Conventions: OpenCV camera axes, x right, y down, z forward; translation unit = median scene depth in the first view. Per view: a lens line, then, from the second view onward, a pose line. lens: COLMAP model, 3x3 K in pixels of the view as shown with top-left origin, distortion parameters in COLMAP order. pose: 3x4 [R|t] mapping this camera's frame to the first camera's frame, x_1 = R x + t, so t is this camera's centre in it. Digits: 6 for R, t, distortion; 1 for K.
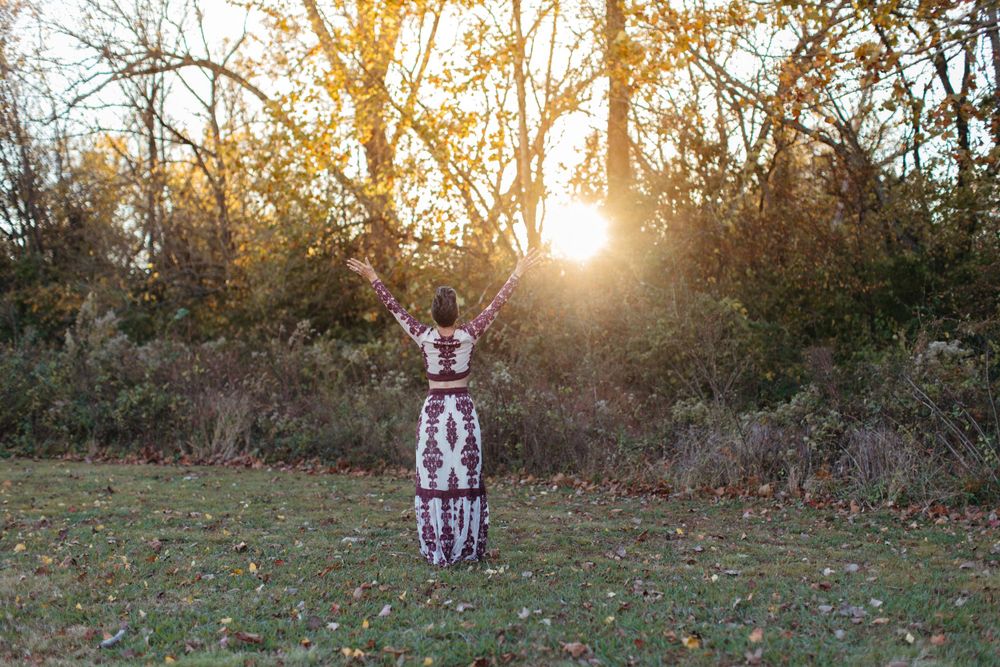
lens RADIAL K [[1530.5, 0, 500.0], [0, 1530.5, 333.5], [0, 0, 1]] dist [-0.028959, -0.018155]
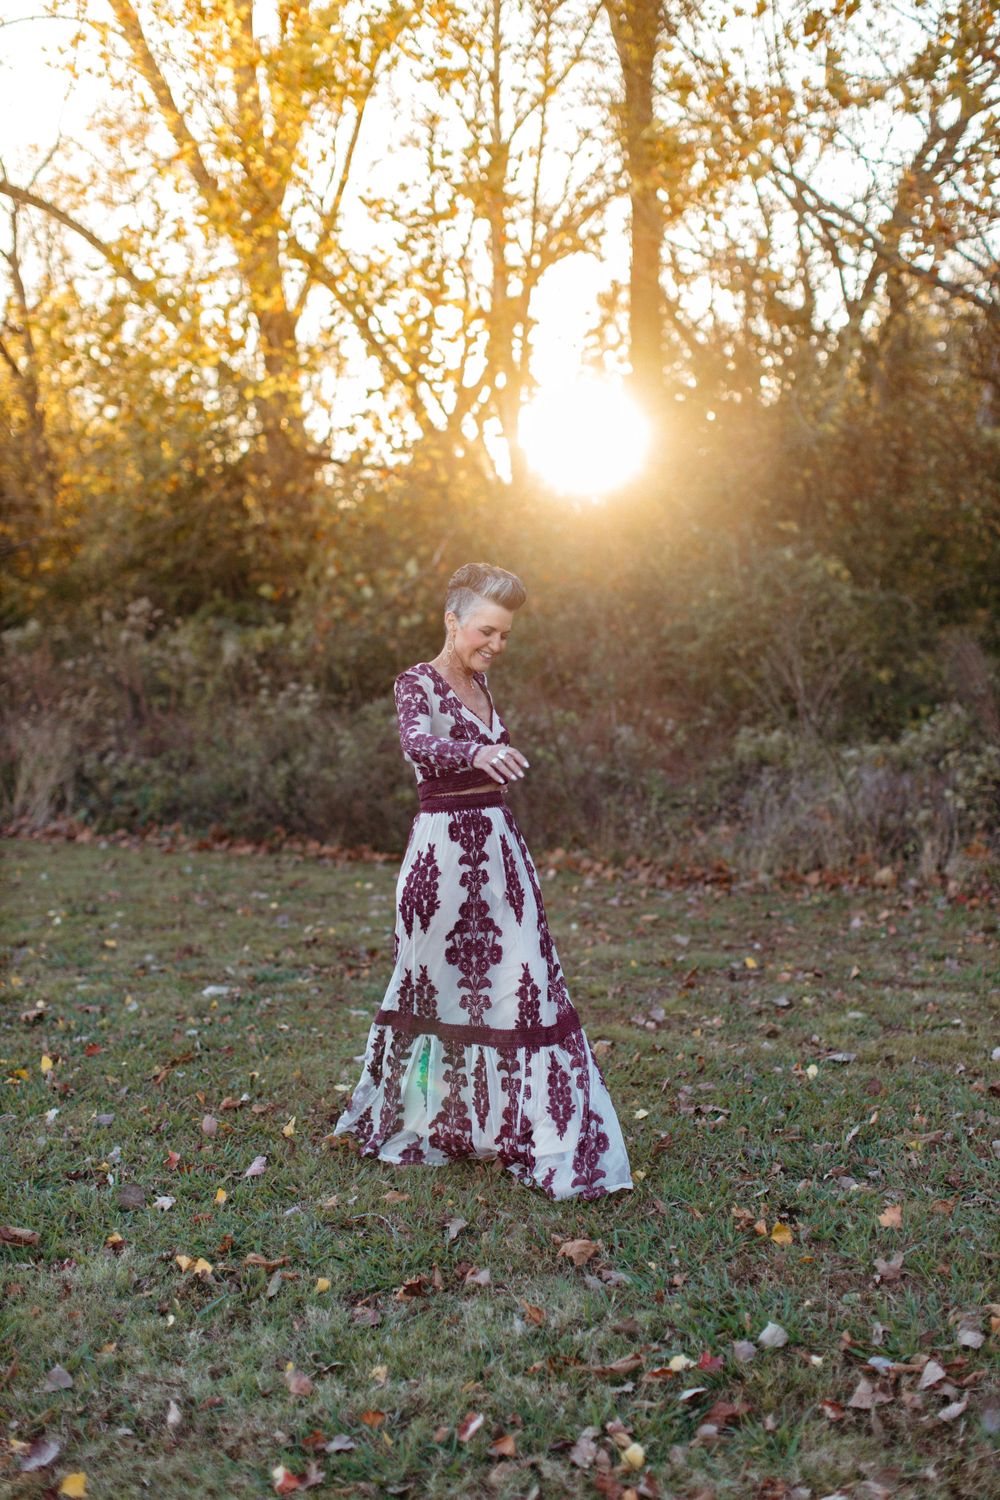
lens RADIAL K [[2141.0, 0, 500.0], [0, 2141.0, 750.0], [0, 0, 1]] dist [-0.005499, -0.057015]
pose [[0.999854, -0.016020, 0.005990, 0.009325], [0.015380, 0.995366, 0.094916, -0.031484], [-0.007483, -0.094810, 0.995467, 0.112816]]
